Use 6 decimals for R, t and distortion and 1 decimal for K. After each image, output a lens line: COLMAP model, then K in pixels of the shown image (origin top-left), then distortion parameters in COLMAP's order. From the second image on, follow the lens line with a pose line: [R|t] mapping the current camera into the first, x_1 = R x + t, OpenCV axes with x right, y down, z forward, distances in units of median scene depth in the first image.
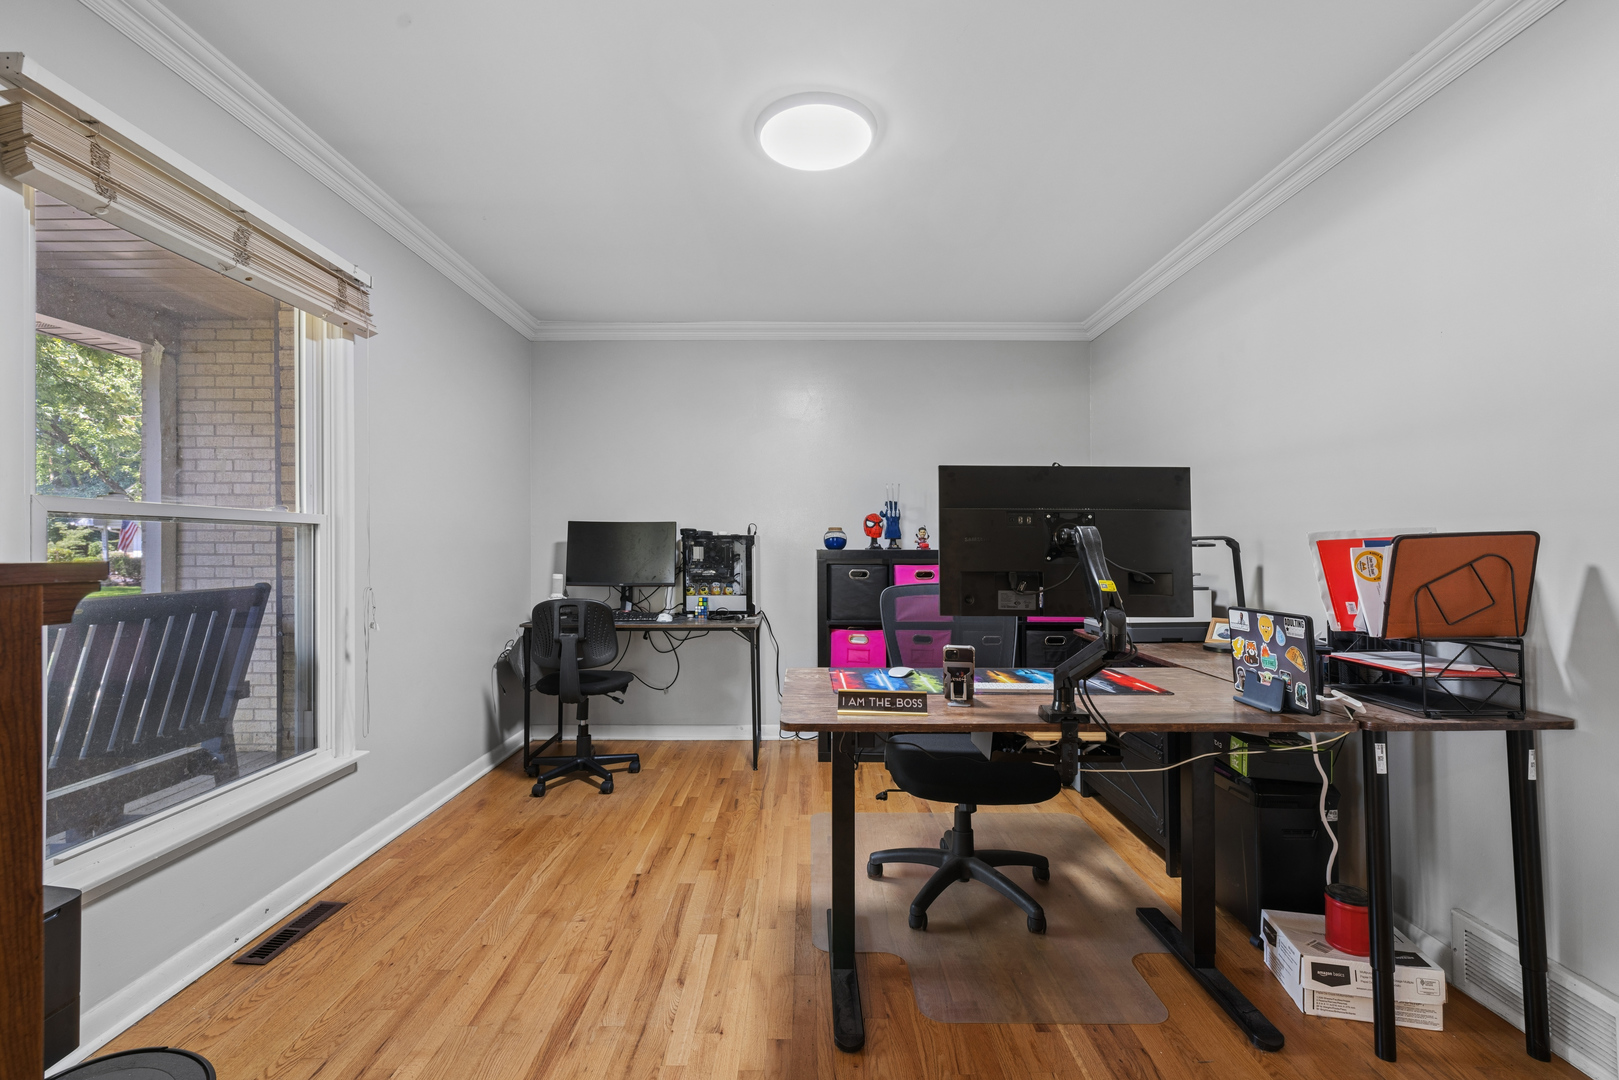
lens RADIAL K [[678.0, 0, 805.5], [0, 678.0, 533.0], [0, 0, 1]] dist [0.003989, 0.000168]
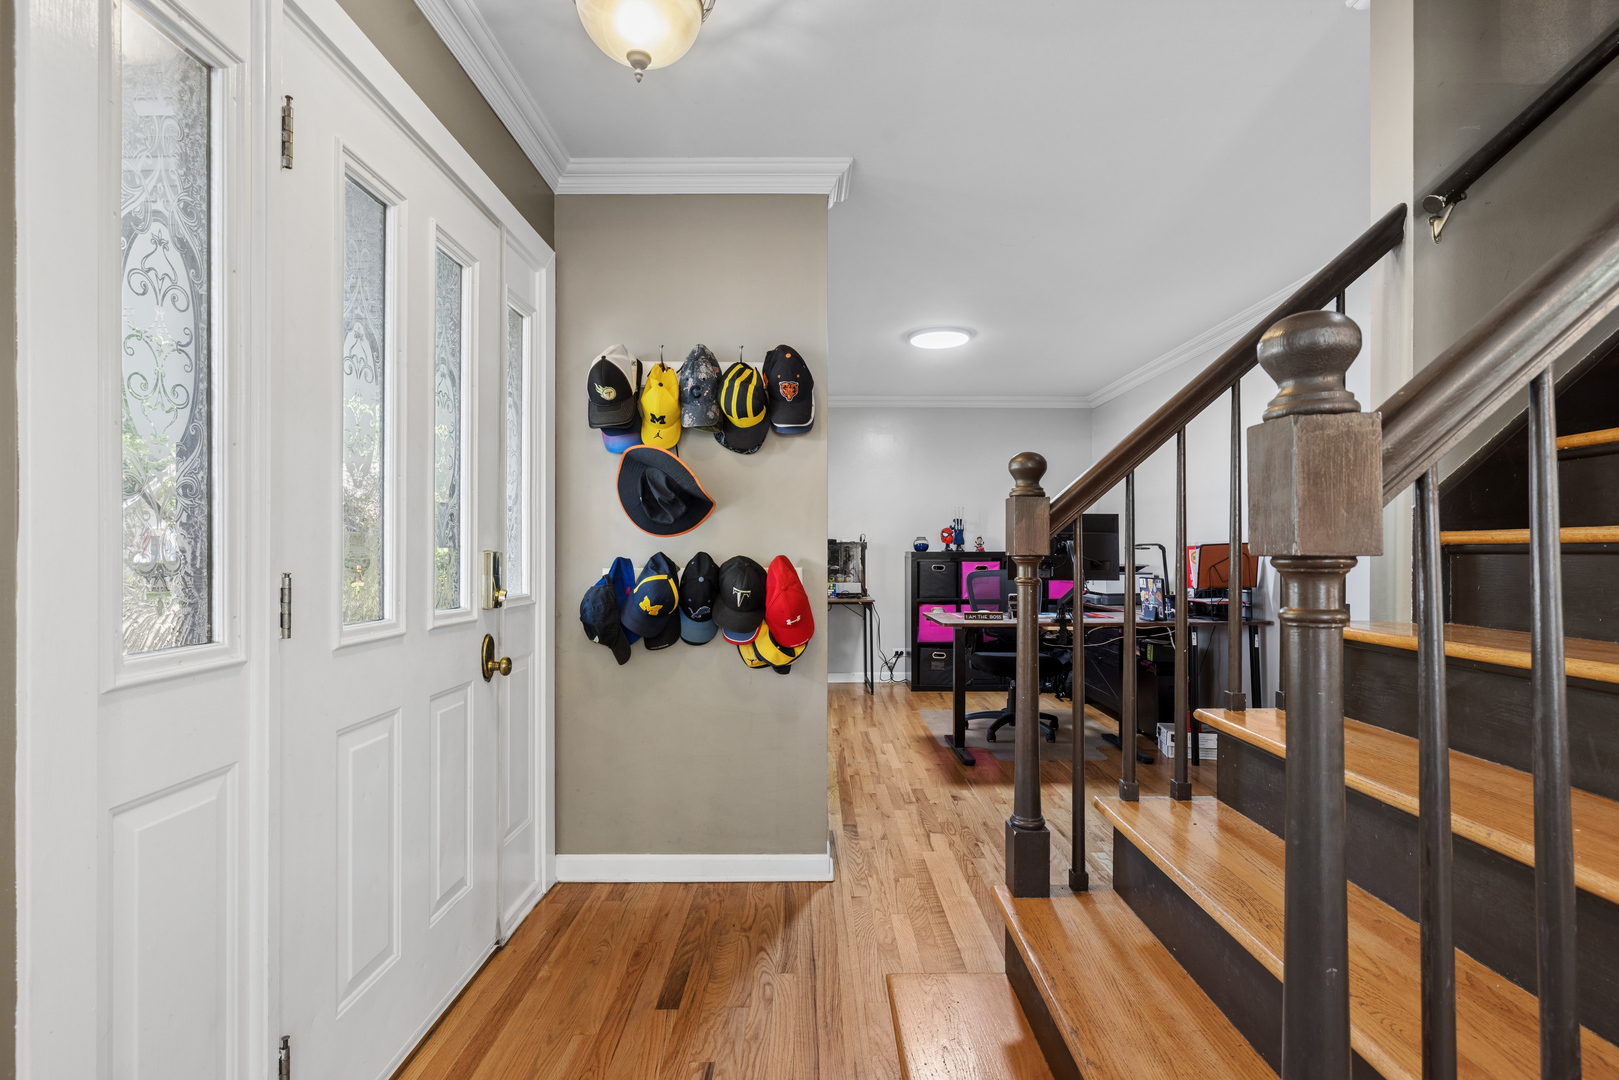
lens RADIAL K [[782.7, 0, 811.4], [0, 782.7, 547.6], [0, 0, 1]] dist [-0.002347, -0.000052]
pose [[0.999865, -0.002349, 0.016276, -0.229892], [0.002077, 0.999858, 0.016719, -0.014261], [-0.016313, -0.016683, 0.999728, -0.737751]]
